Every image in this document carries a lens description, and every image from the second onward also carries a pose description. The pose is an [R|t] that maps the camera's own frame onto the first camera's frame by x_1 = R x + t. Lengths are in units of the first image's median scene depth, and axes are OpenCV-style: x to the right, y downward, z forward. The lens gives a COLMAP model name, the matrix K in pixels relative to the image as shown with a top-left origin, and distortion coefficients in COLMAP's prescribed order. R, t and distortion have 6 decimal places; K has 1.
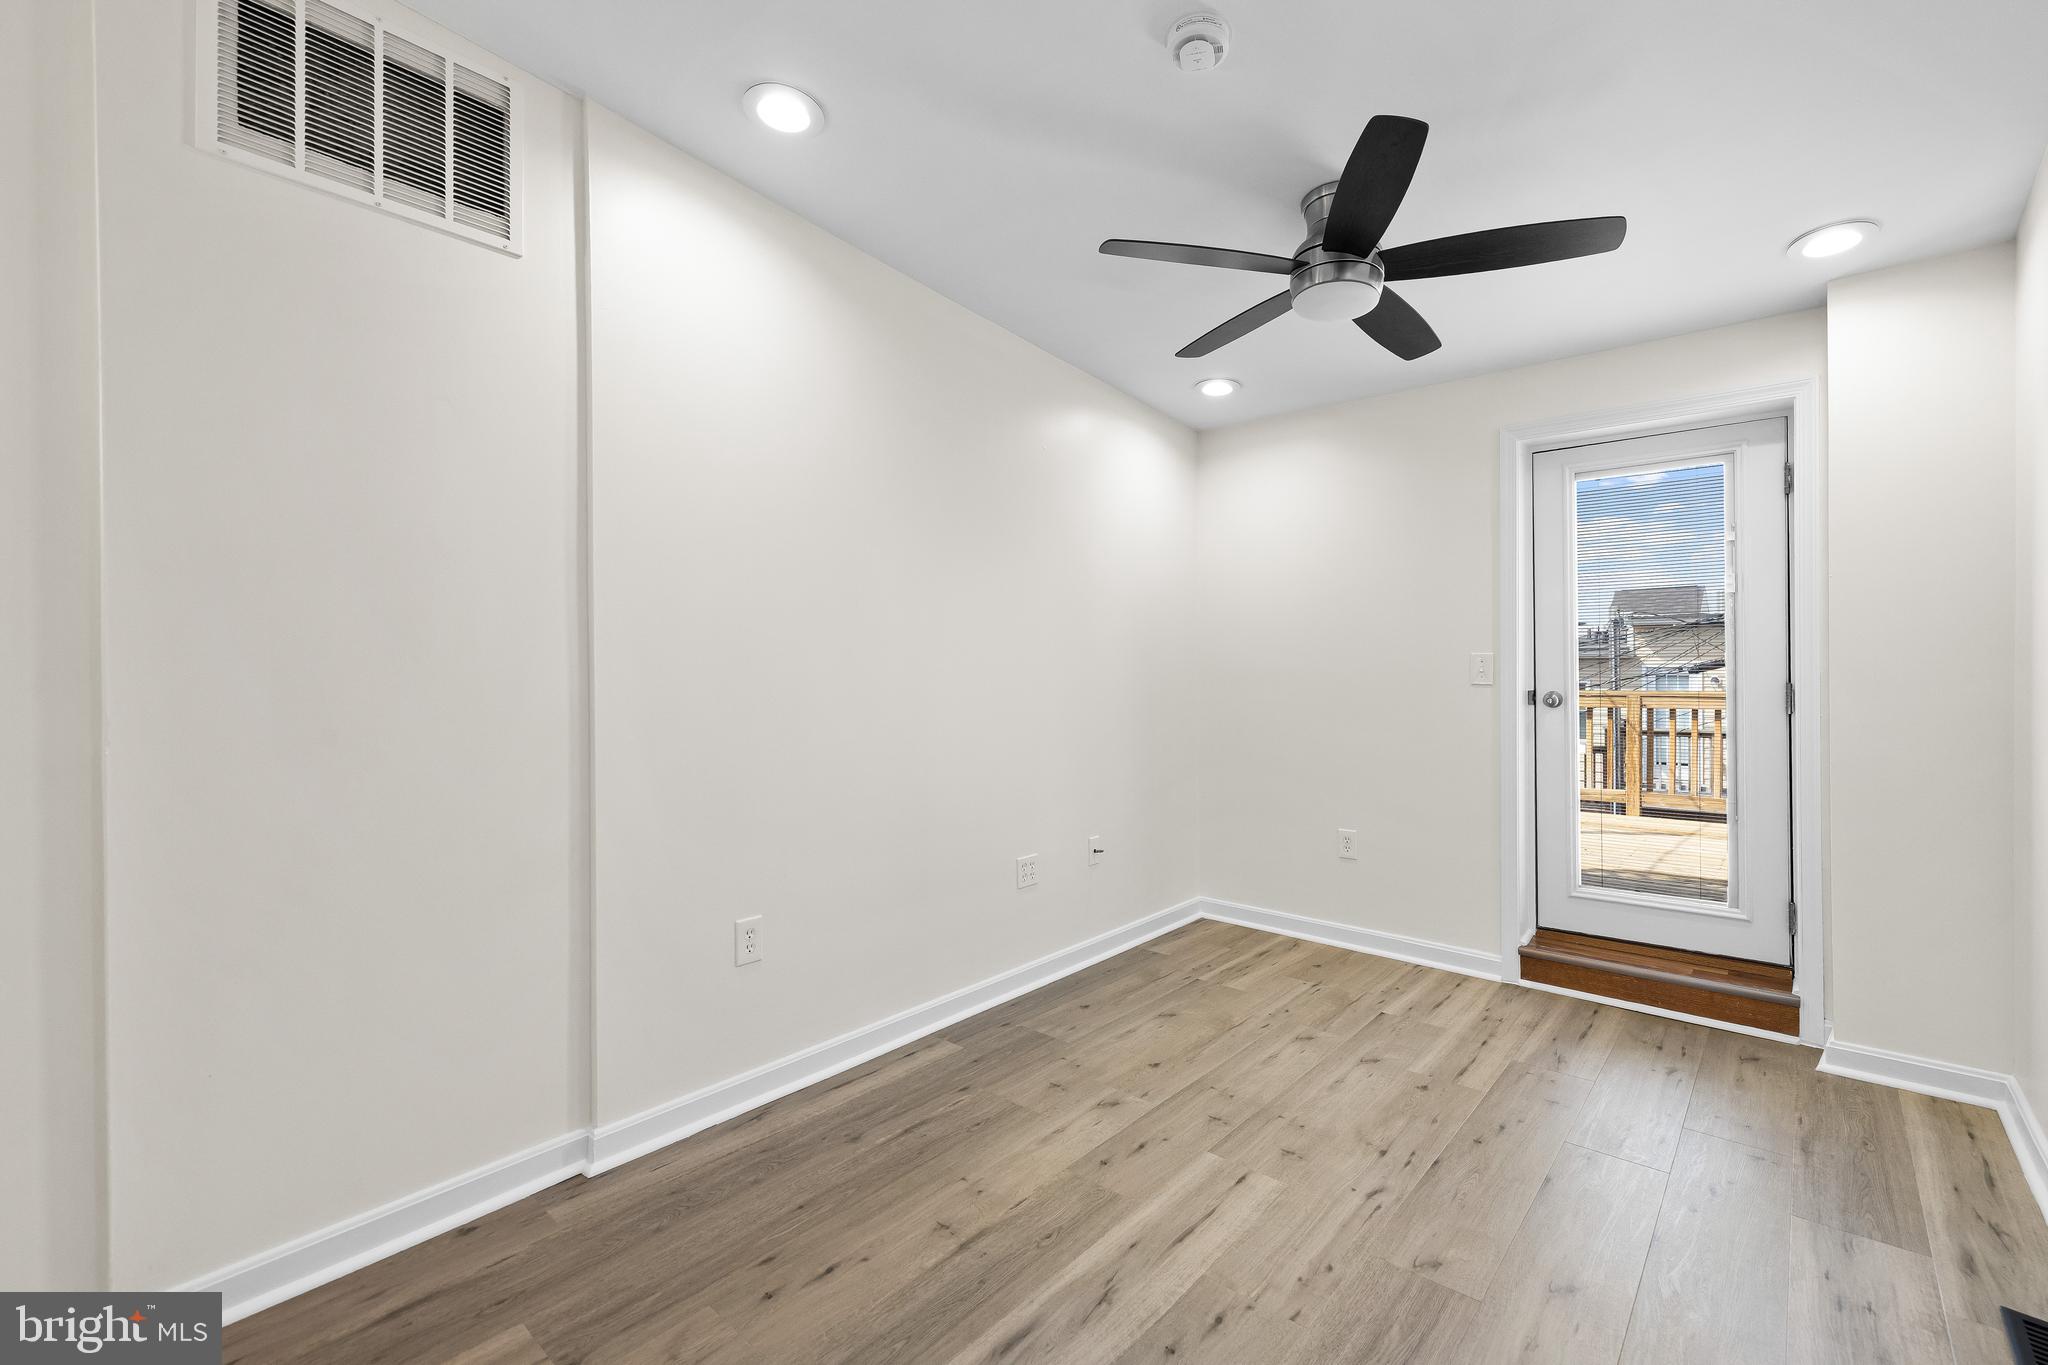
lens RADIAL K [[890.0, 0, 1022.2], [0, 890.0, 670.3], [0, 0, 1]] dist [0.001802, 0.000882]
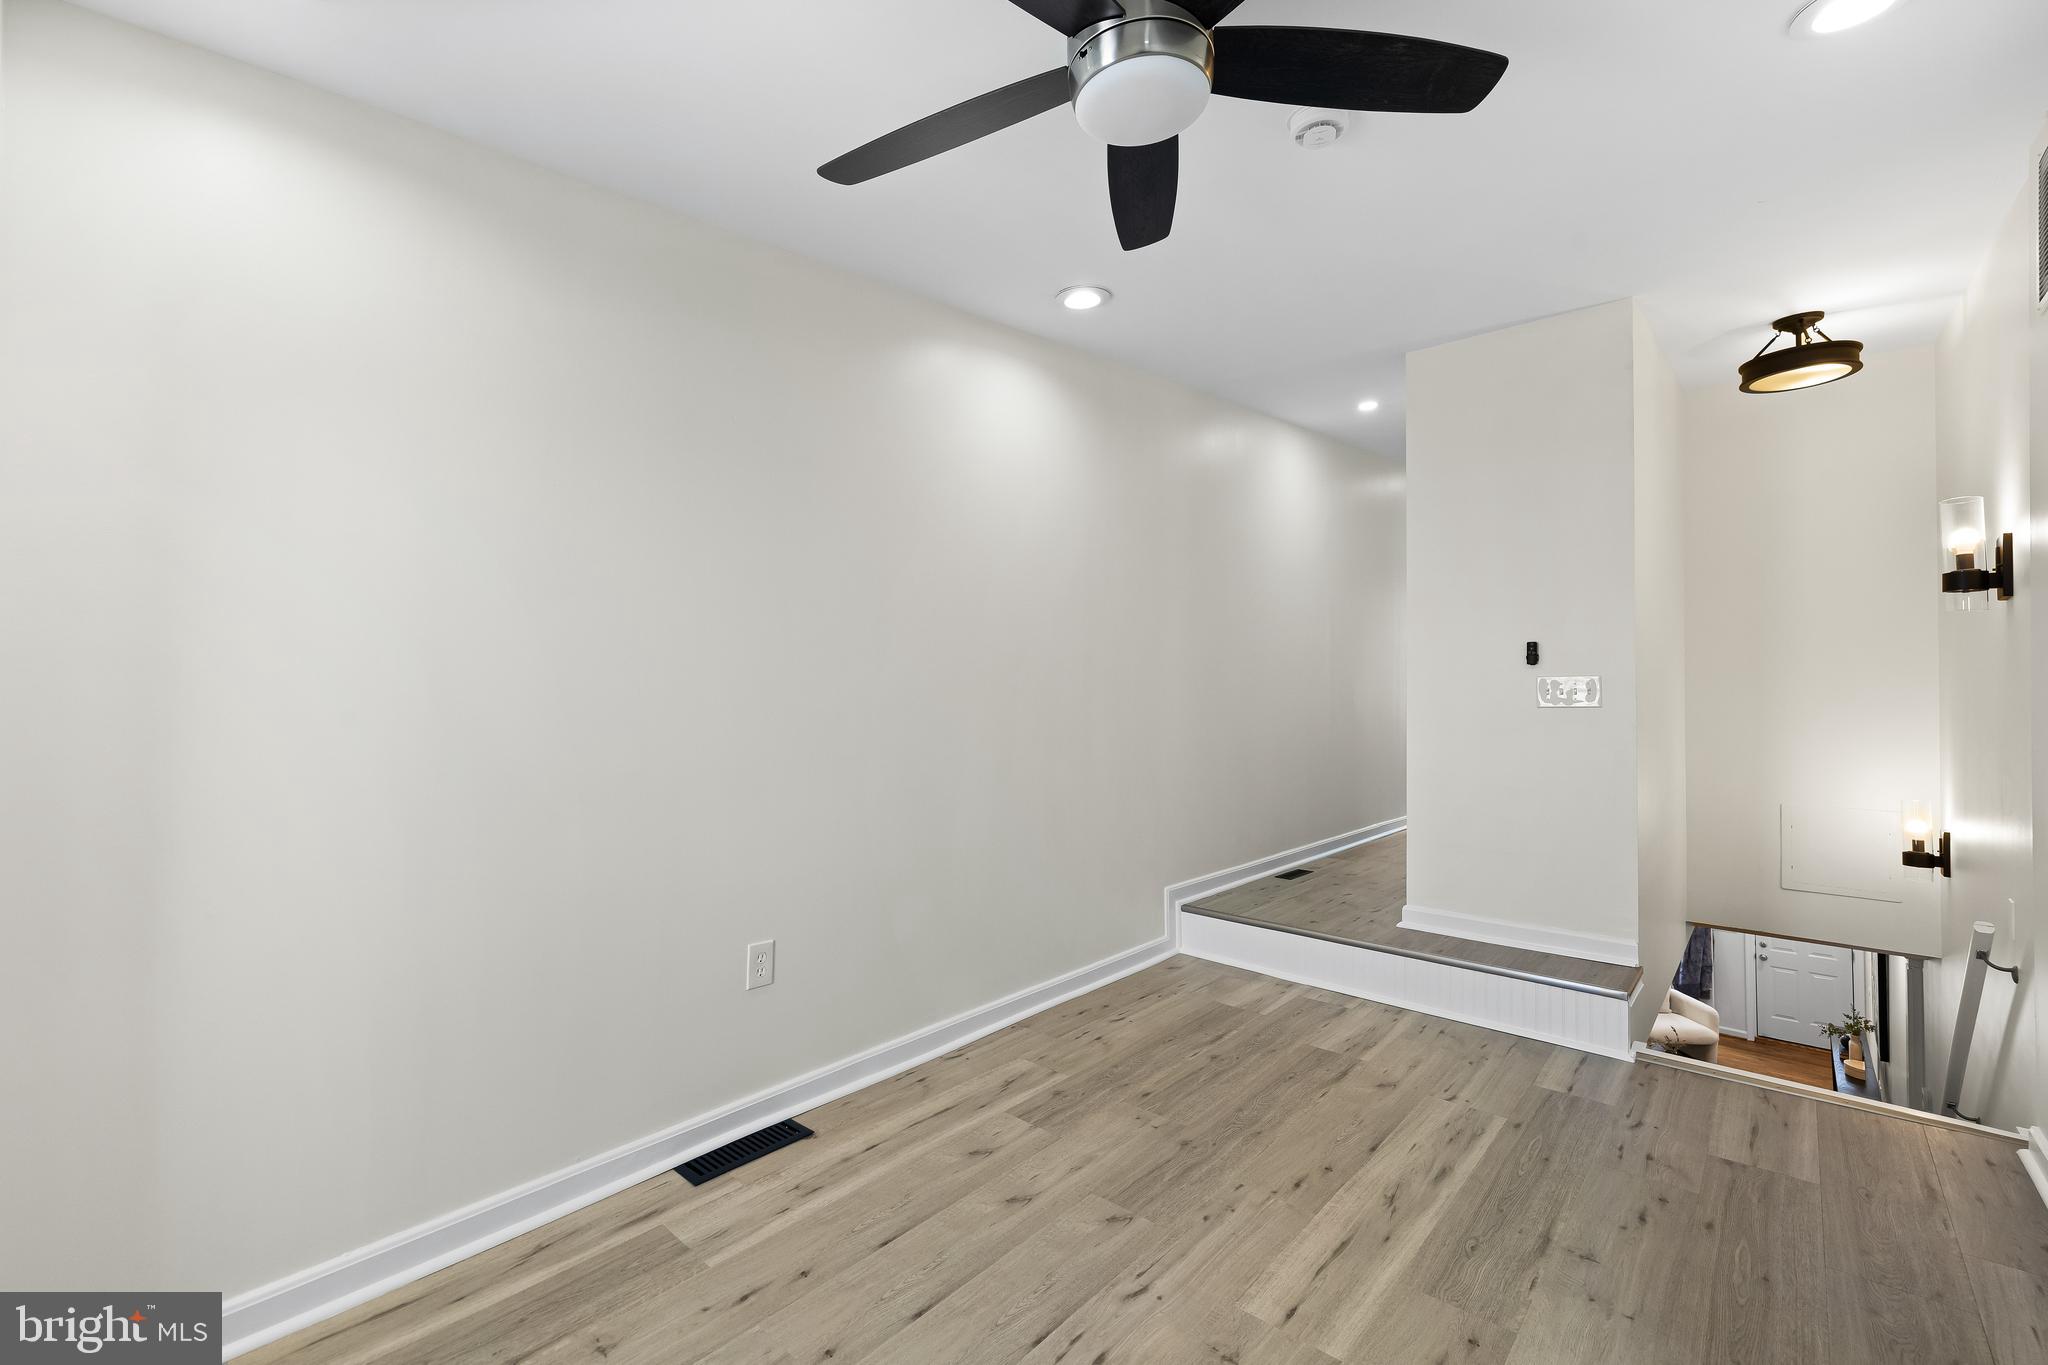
lens RADIAL K [[859.7, 0, 1026.7], [0, 859.7, 675.2], [0, 0, 1]] dist [0.000232, 0.000098]
pose [[-0.999998, -0.000608, 0.002144, 0.481351], [-0.000643, 0.999859, -0.016778, -0.006195], [-0.002134, -0.016780, -0.999857, 1.777752]]
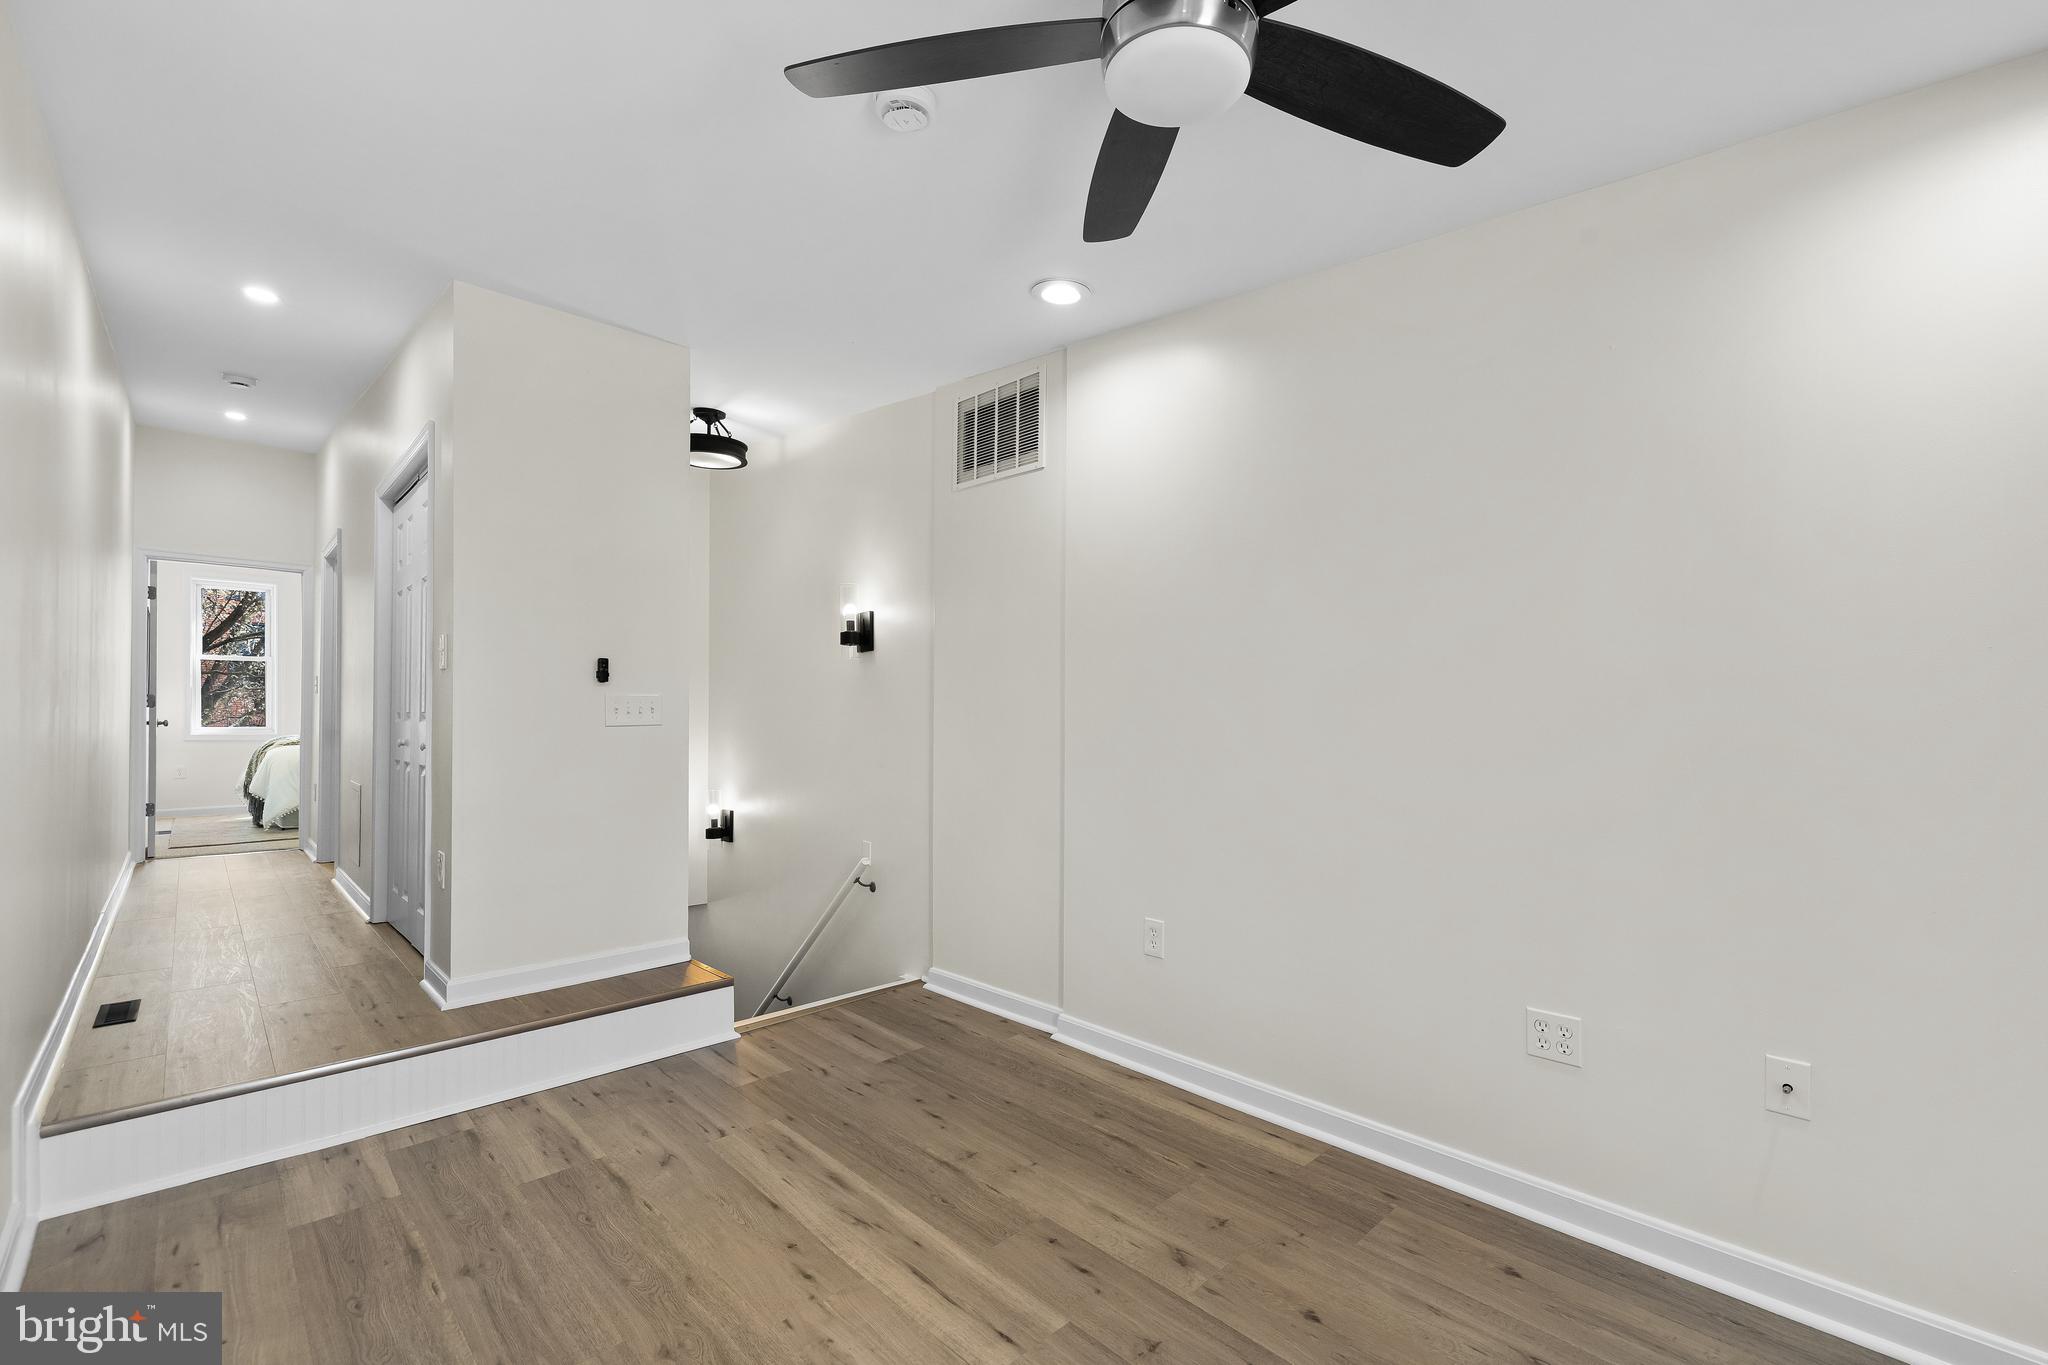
lens RADIAL K [[871.2, 0, 1029.8], [0, 871.2, 711.2], [0, 0, 1]] dist [0.002330, 0.000214]
pose [[-0.081837, -0.000111, -0.996646, 1.029086], [-0.005827, 0.999983, 0.000367, -0.006379], [0.996629, 0.005837, -0.081836, 1.066940]]
